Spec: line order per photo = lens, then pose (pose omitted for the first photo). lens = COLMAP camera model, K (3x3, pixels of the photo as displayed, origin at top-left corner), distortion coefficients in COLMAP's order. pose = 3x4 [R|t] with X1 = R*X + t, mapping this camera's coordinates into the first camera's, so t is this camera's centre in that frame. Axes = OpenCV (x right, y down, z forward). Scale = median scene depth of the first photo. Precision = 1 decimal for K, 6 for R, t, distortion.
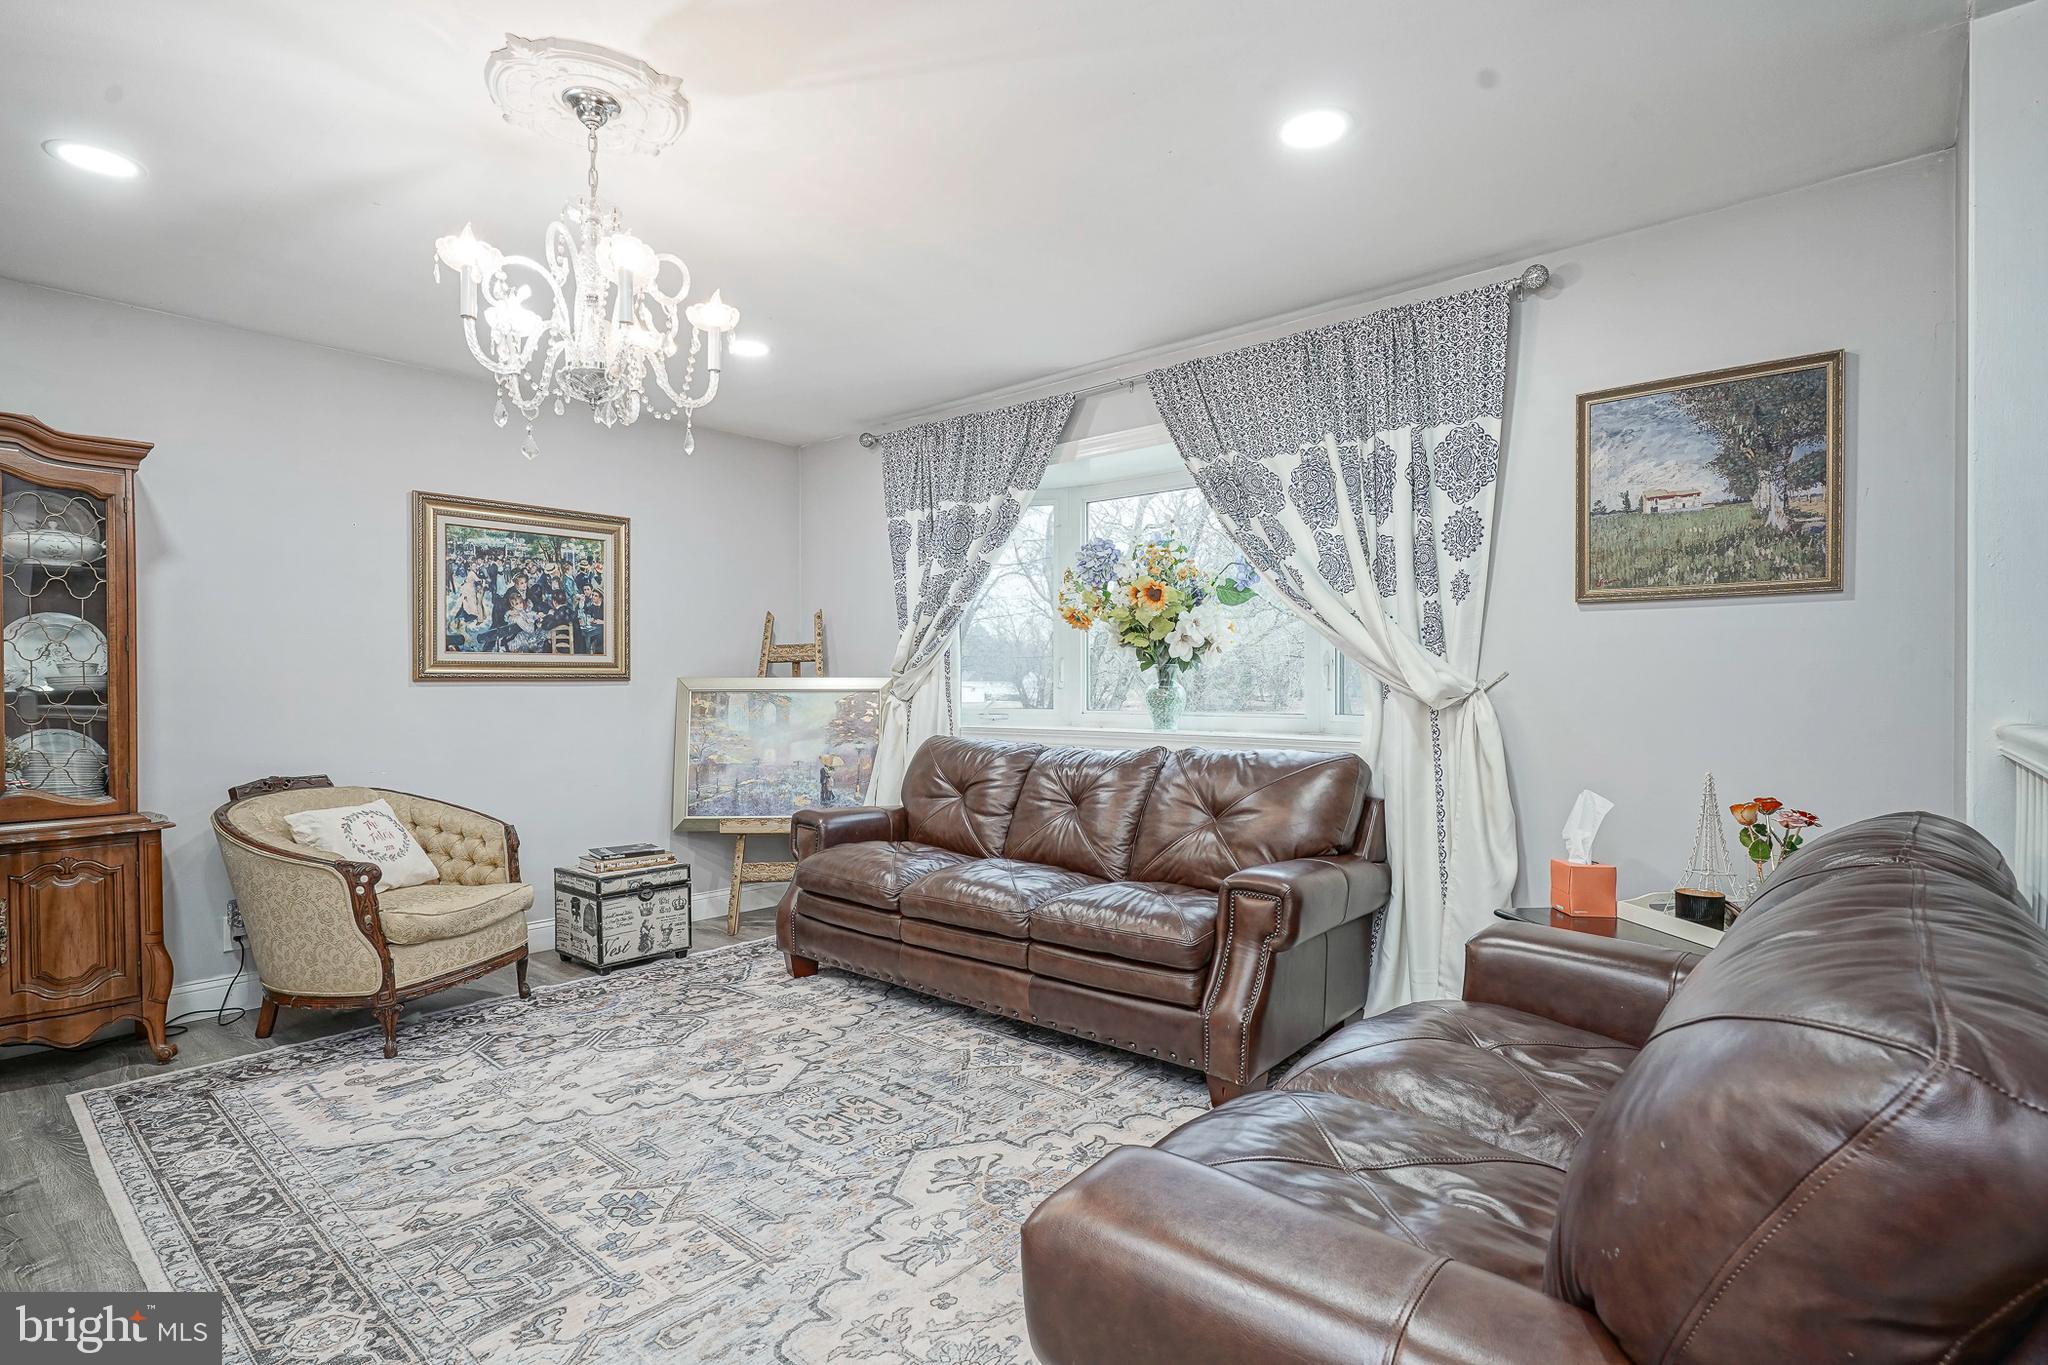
lens RADIAL K [[1008.0, 0, 1017.6], [0, 1008.0, 685.0], [0, 0, 1]] dist [-0.008564, 0.006709]
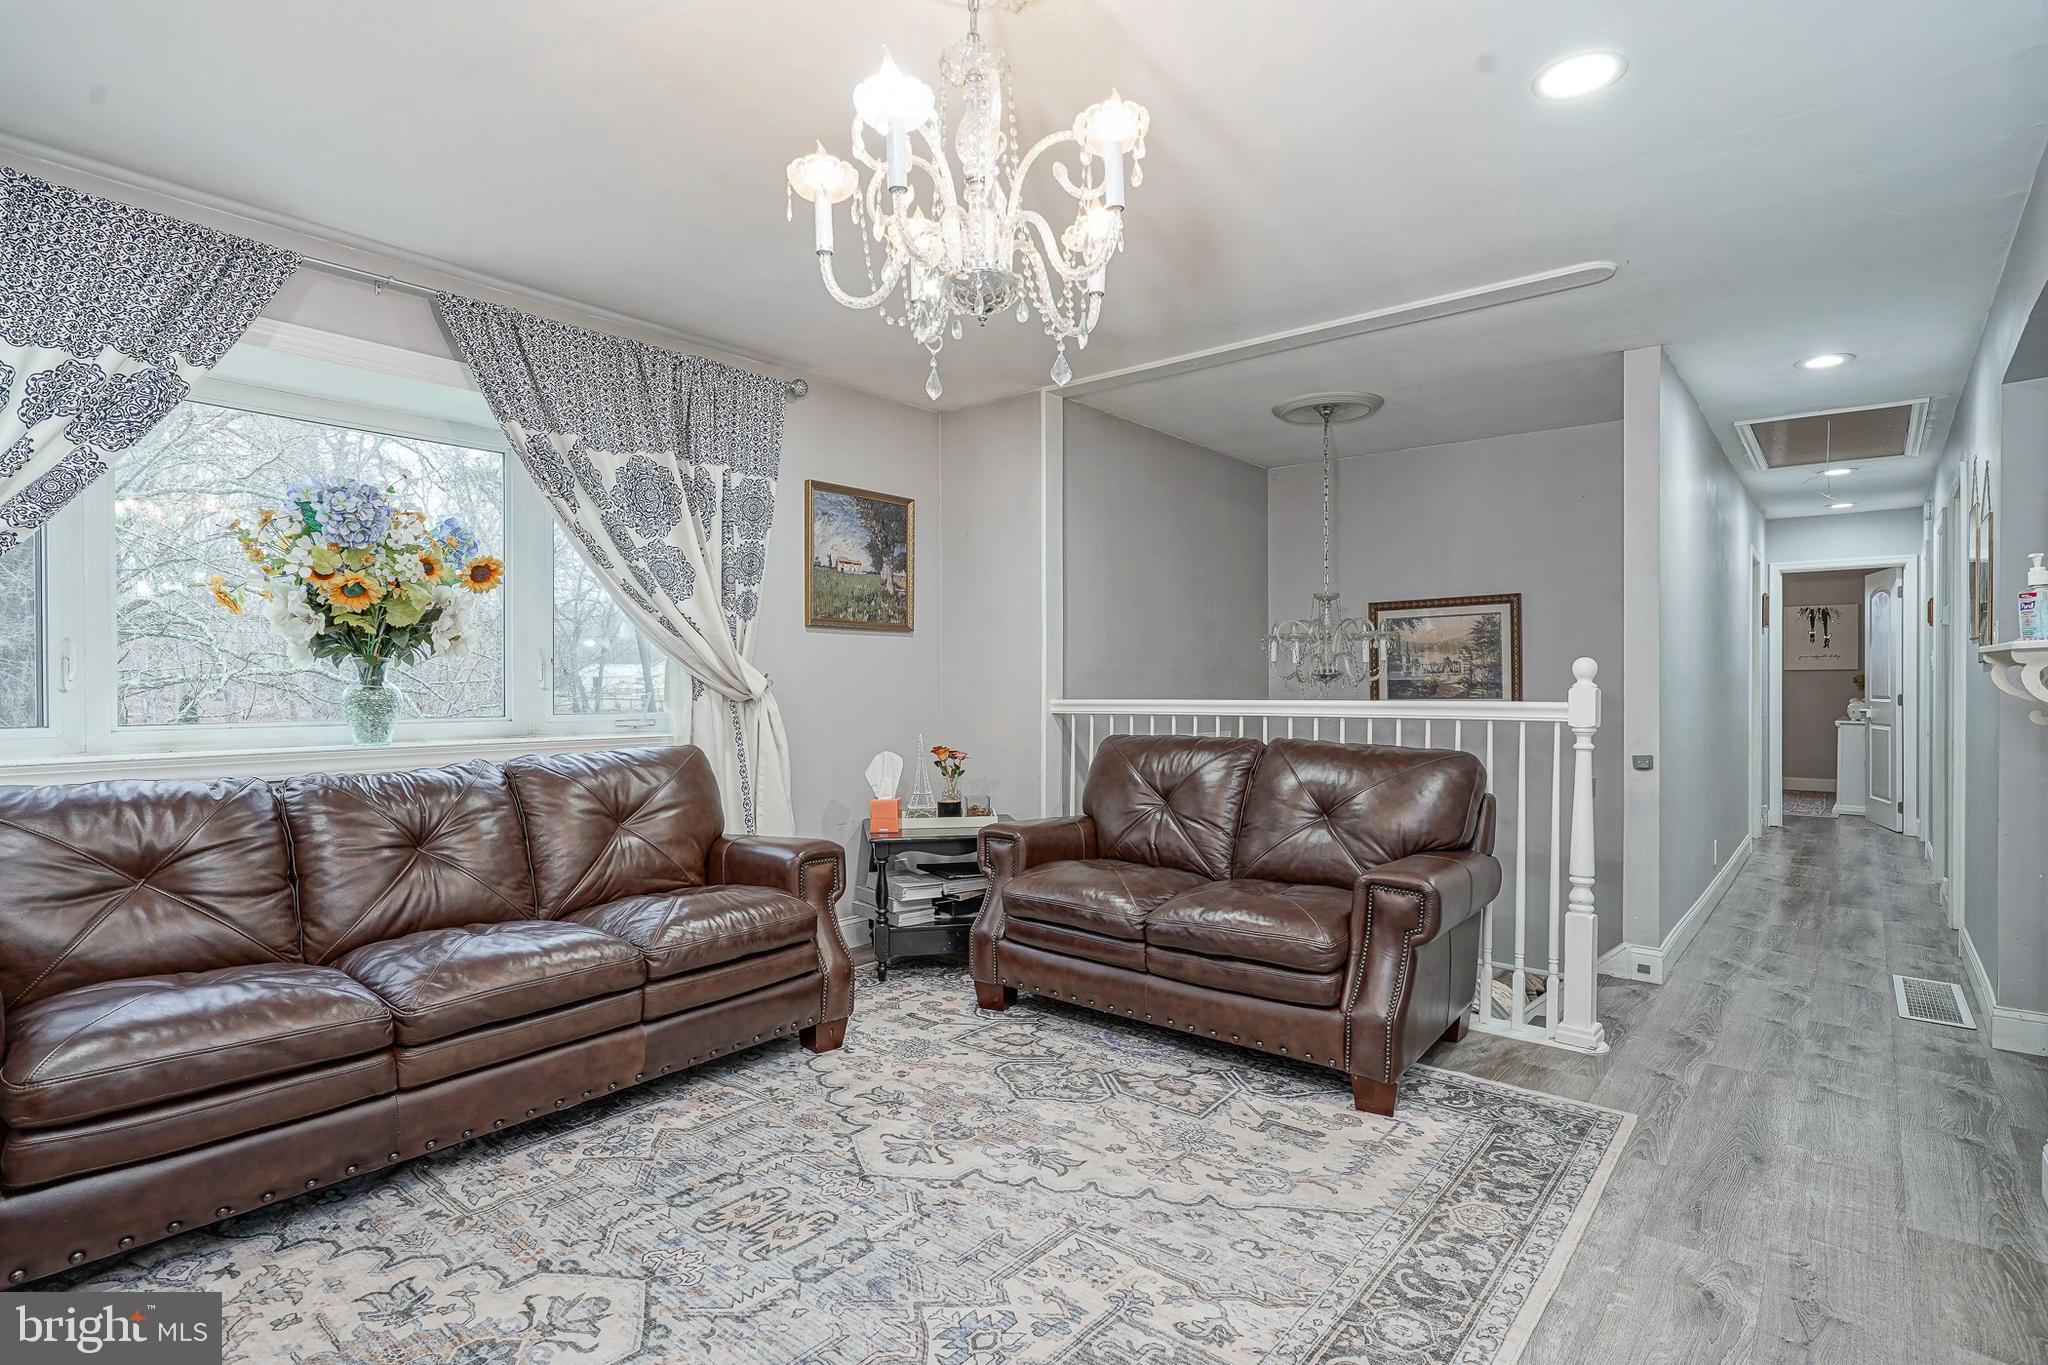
lens RADIAL K [[1034.9, 0, 1017.9], [0, 1034.9, 685.8], [0, 0, 1]] dist [-0.007314, 0.005046]
pose [[-0.028369, 0.000041, 0.999598, -0.802303], [0.003700, 0.999993, 0.000064, 0.003130], [-0.999591, 0.003701, -0.028369, 0.656950]]
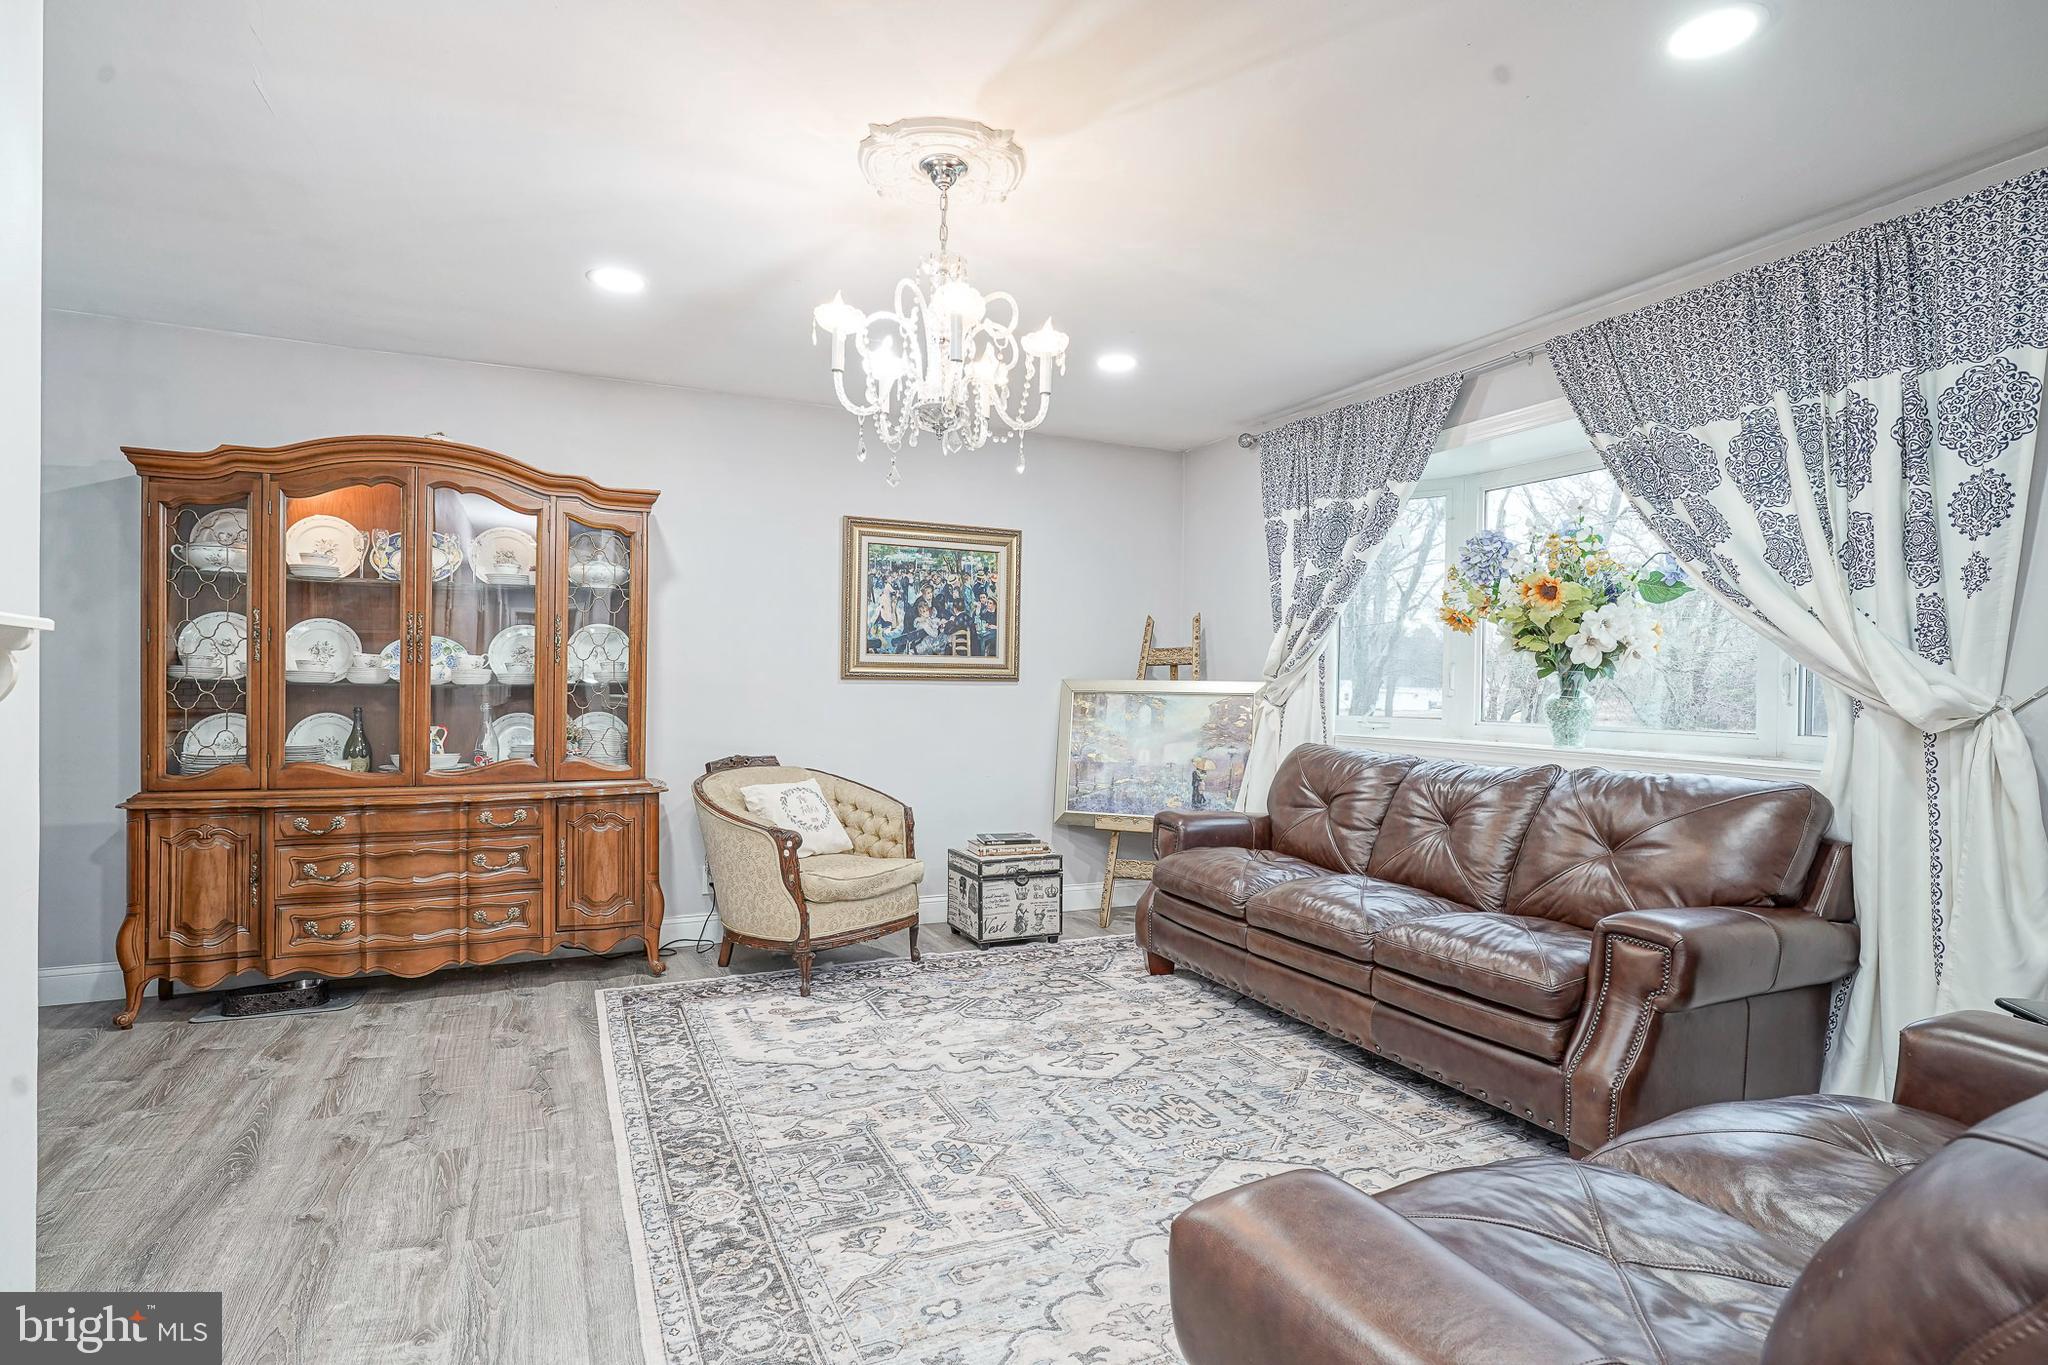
lens RADIAL K [[1024.9, 0, 1025.0], [0, 1024.9, 684.1], [0, 0, 1]] dist [-0.003442, 0.005775]
pose [[0.916232, 0.015298, -0.400357, 0.085838], [-0.016931, 0.999857, -0.000542, -0.001018], [0.400291, 0.007275, 0.916359, -0.005509]]
